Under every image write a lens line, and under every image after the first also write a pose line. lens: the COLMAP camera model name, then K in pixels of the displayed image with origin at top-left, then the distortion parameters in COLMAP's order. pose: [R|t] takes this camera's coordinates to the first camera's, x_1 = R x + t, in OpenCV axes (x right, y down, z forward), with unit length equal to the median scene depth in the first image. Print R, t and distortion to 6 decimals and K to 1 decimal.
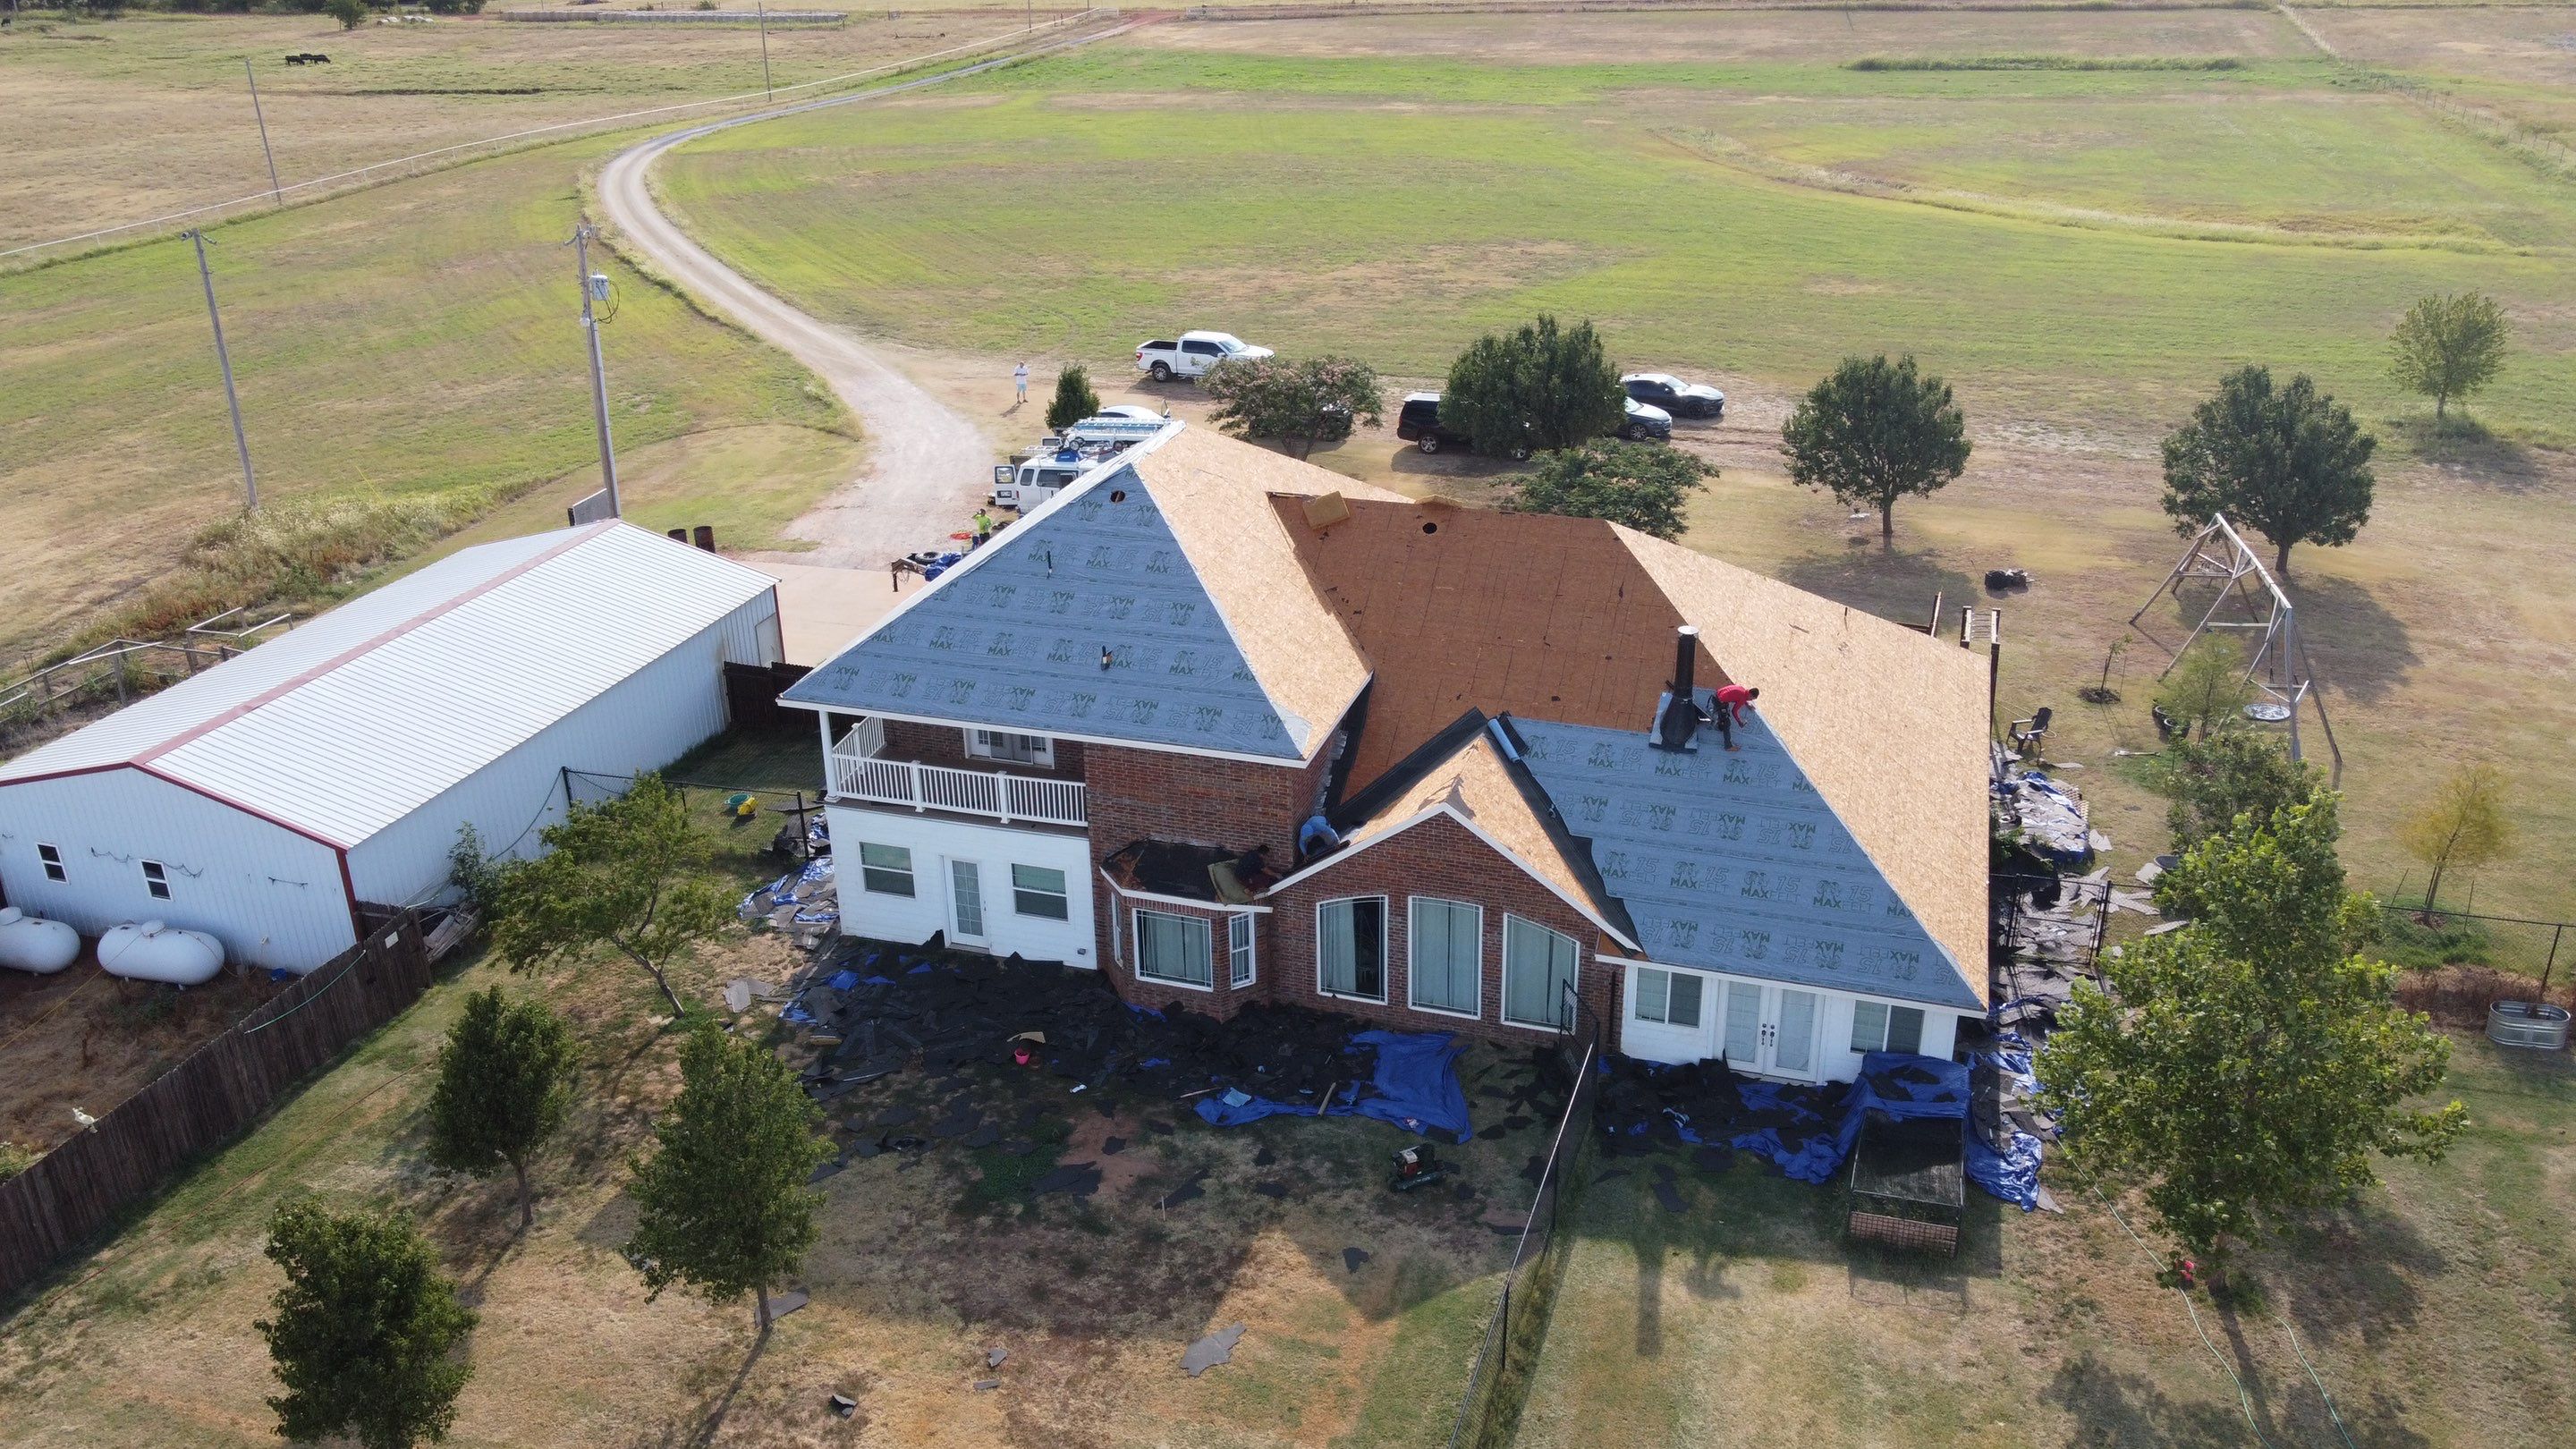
lens RADIAL K [[1999.4, 0, 1288.0], [0, 1999.4, 724.5], [0, 0, 1]] dist [-0.011886, 0.067166]
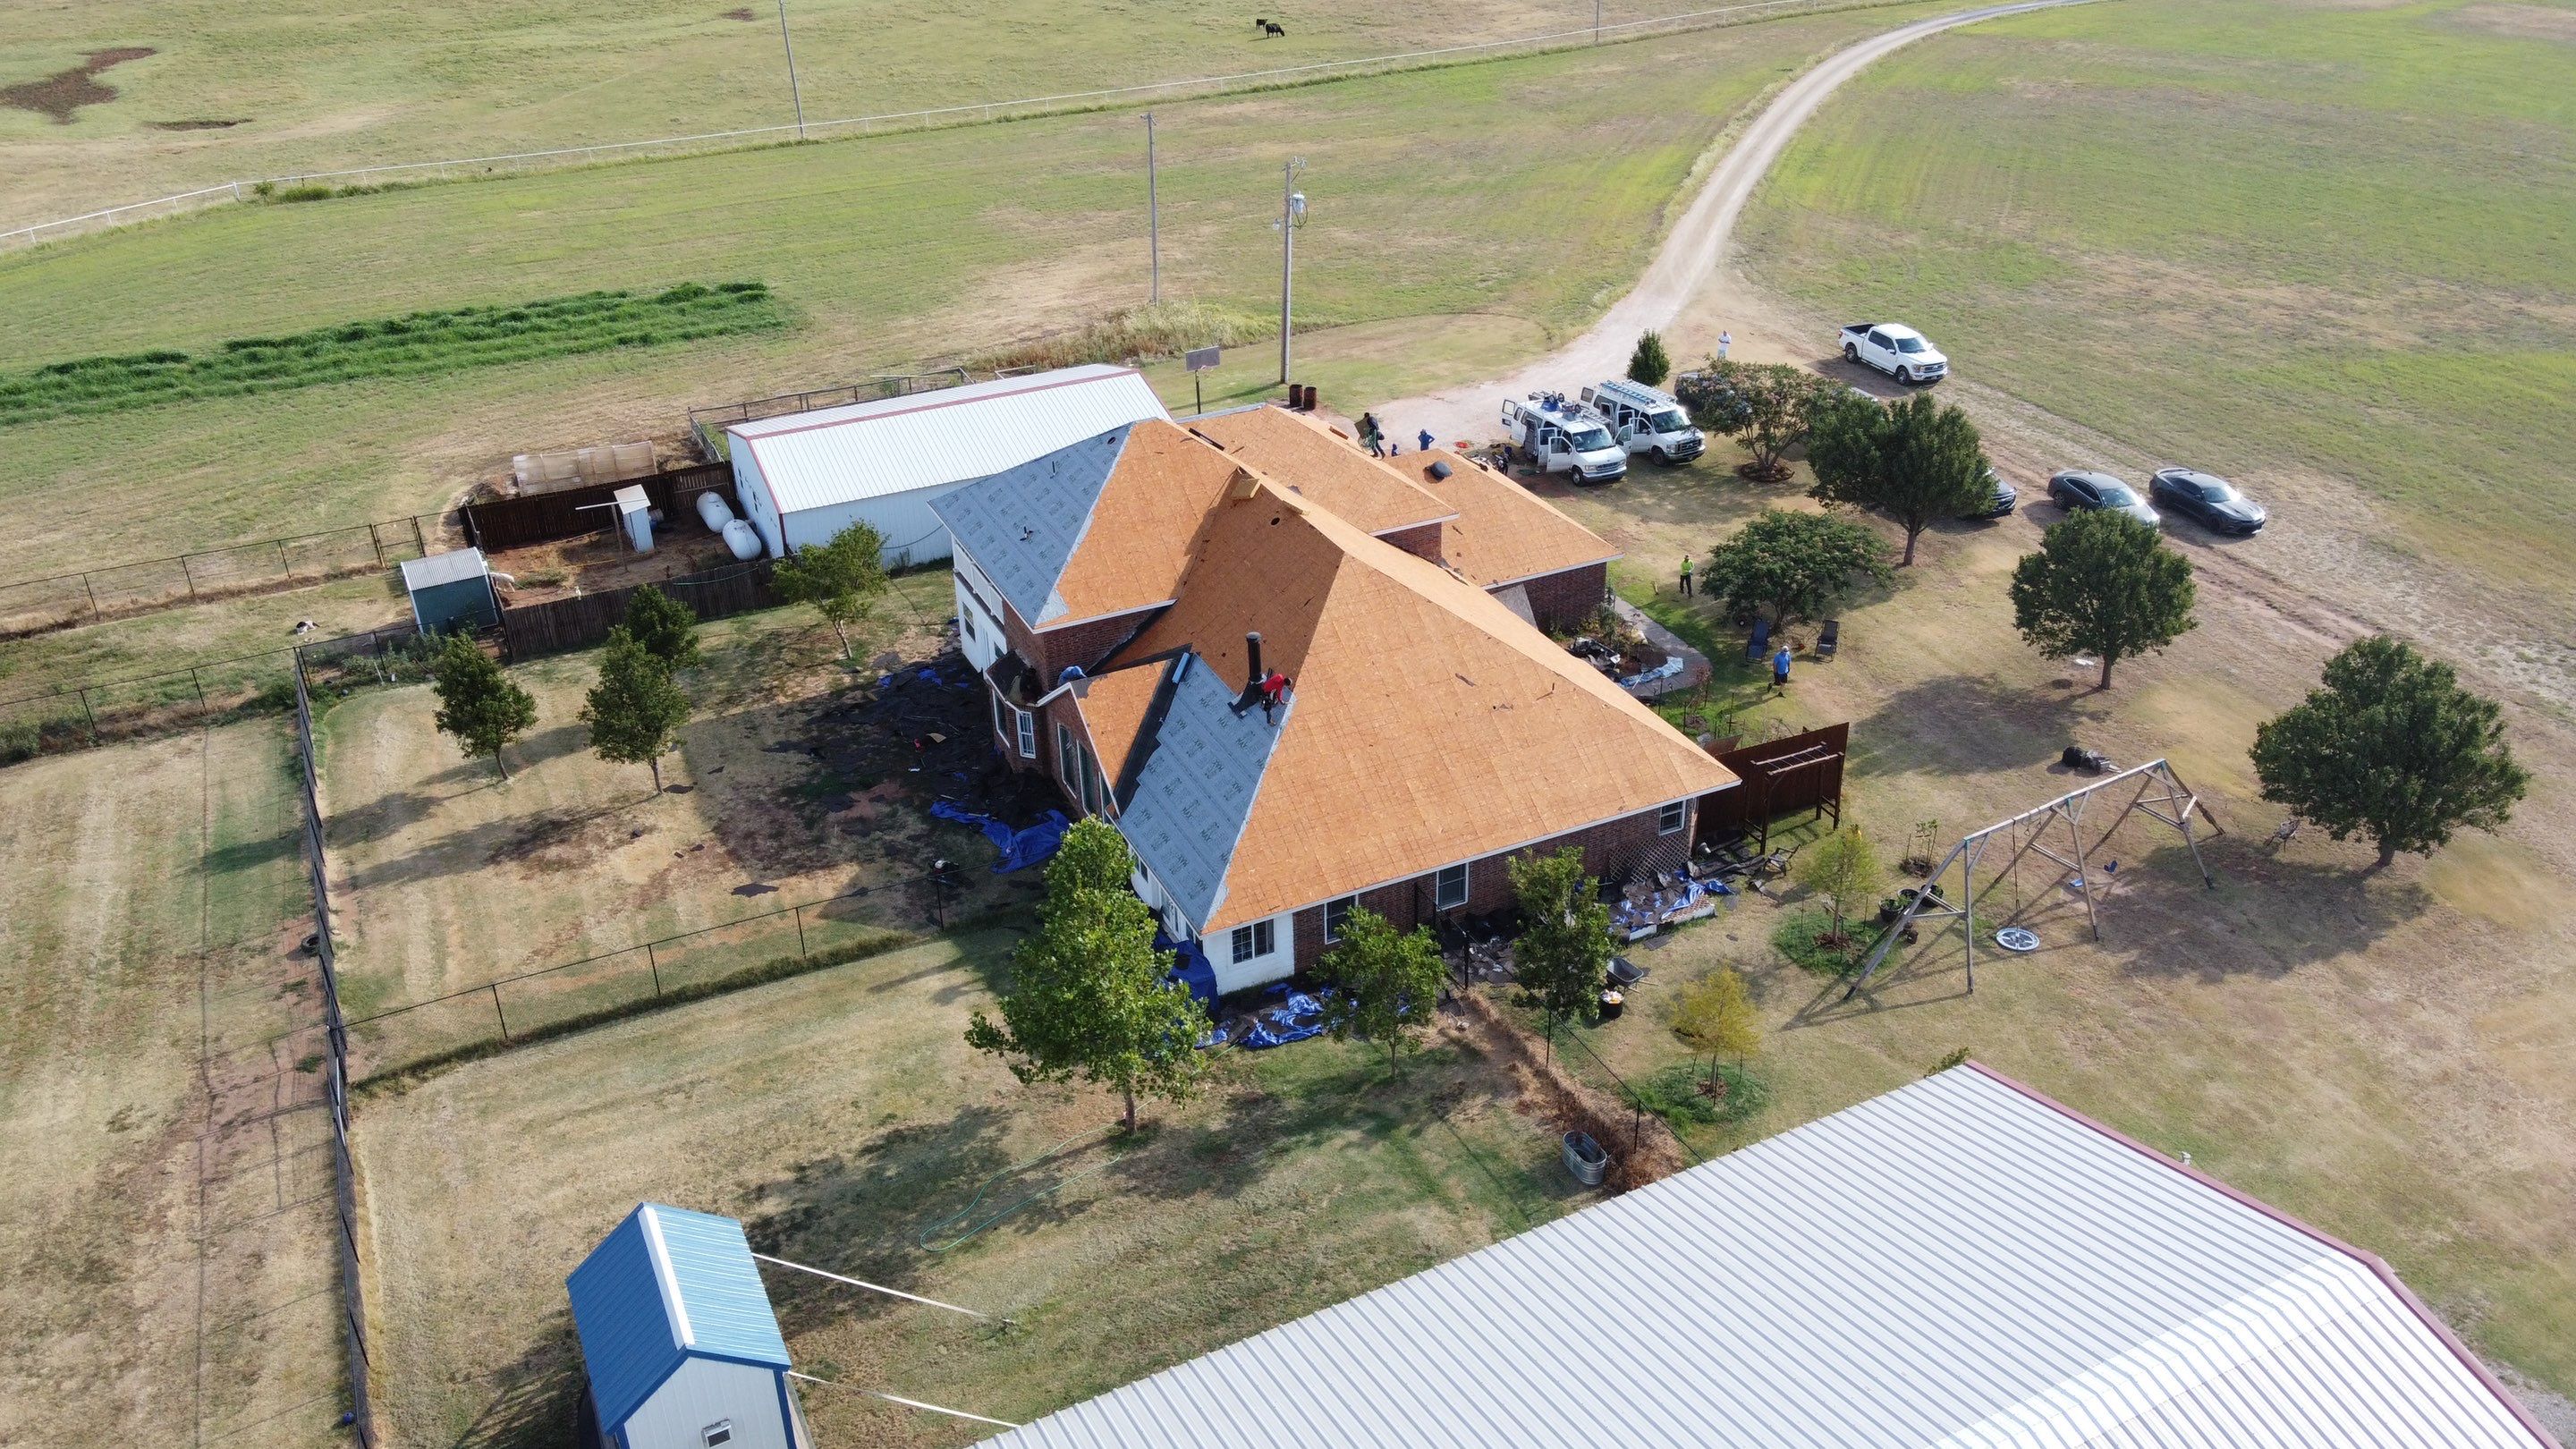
lens RADIAL K [[1990.9, 0, 1280.6], [0, 1990.9, 713.5], [0, 0, 1]] dist [0.009057, 0.032233]
pose [[0.683281, 0.355392, -0.637827, 1.040539], [-0.290821, 0.933733, 0.208723, -0.271304], [0.669739, 0.042877, 0.741358, -0.039598]]
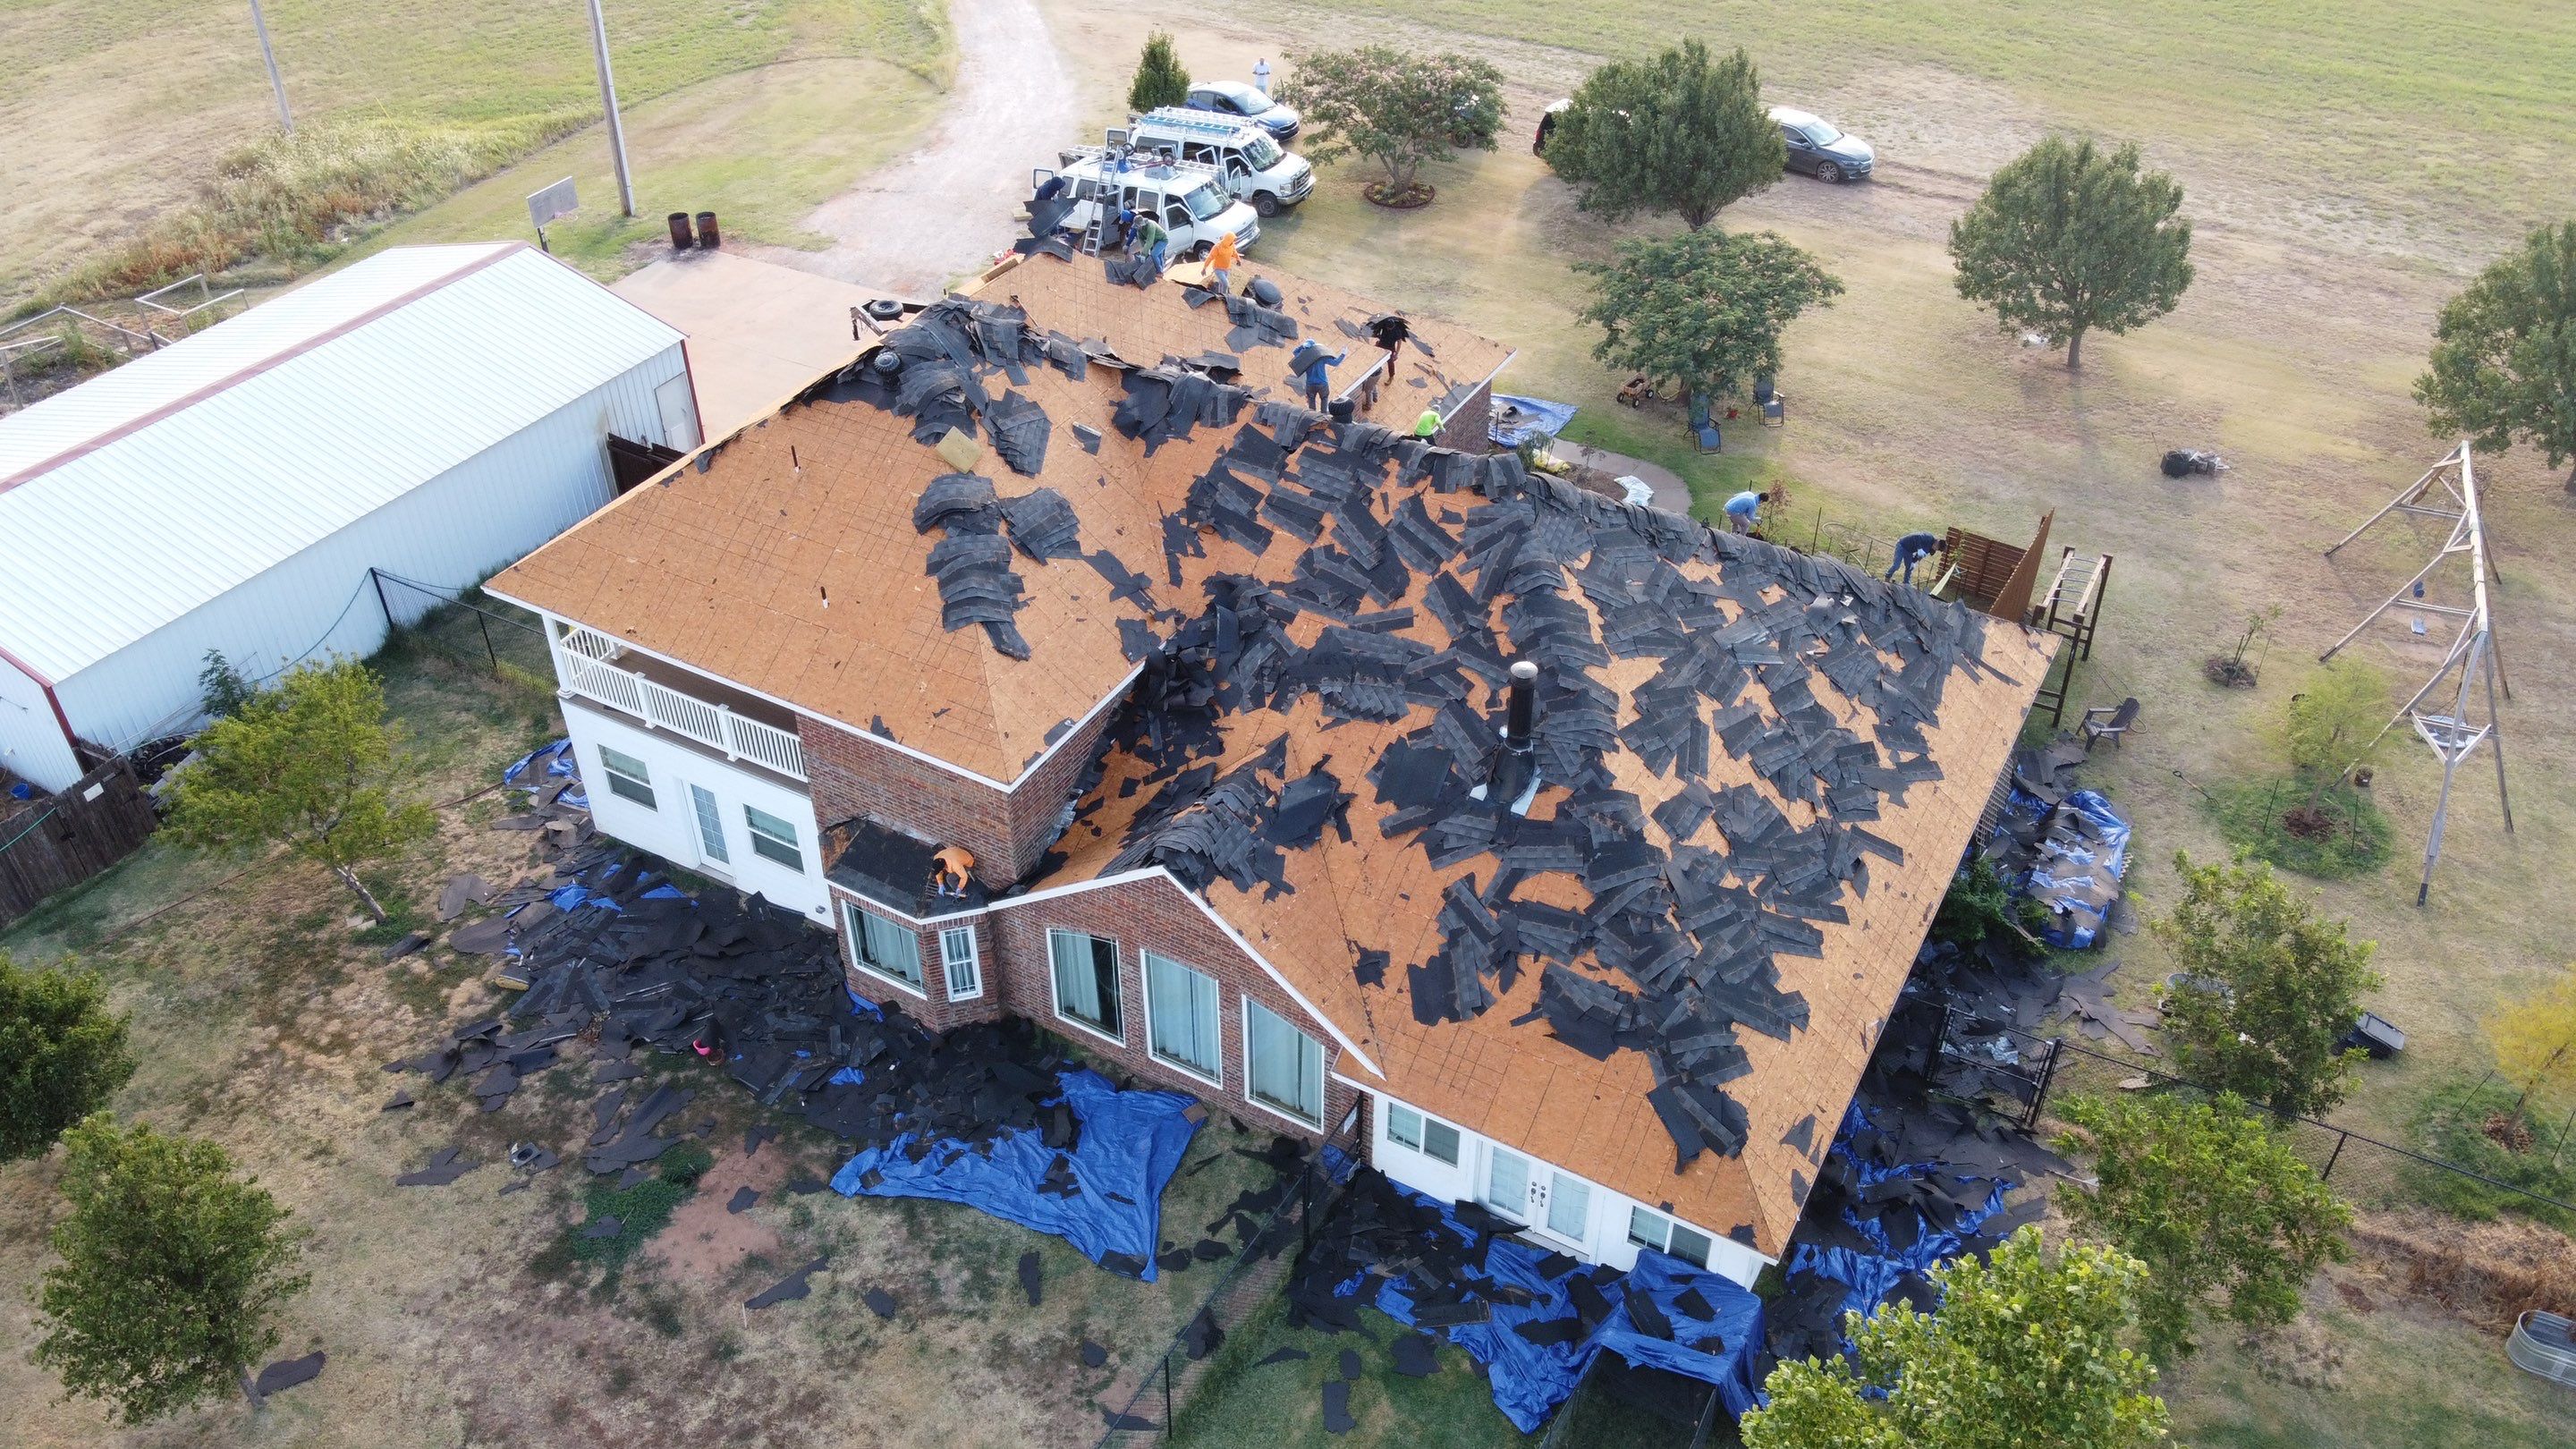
lens RADIAL K [[1990.9, 0, 1280.6], [0, 1990.9, 713.5], [0, 0, 1]] dist [0.009057, 0.032233]
pose [[0.978244, 0.134254, -0.158160, 0.210804], [-0.095313, 0.967996, 0.232161, -0.182568], [0.184266, -0.212035, 0.959733, 0.222352]]
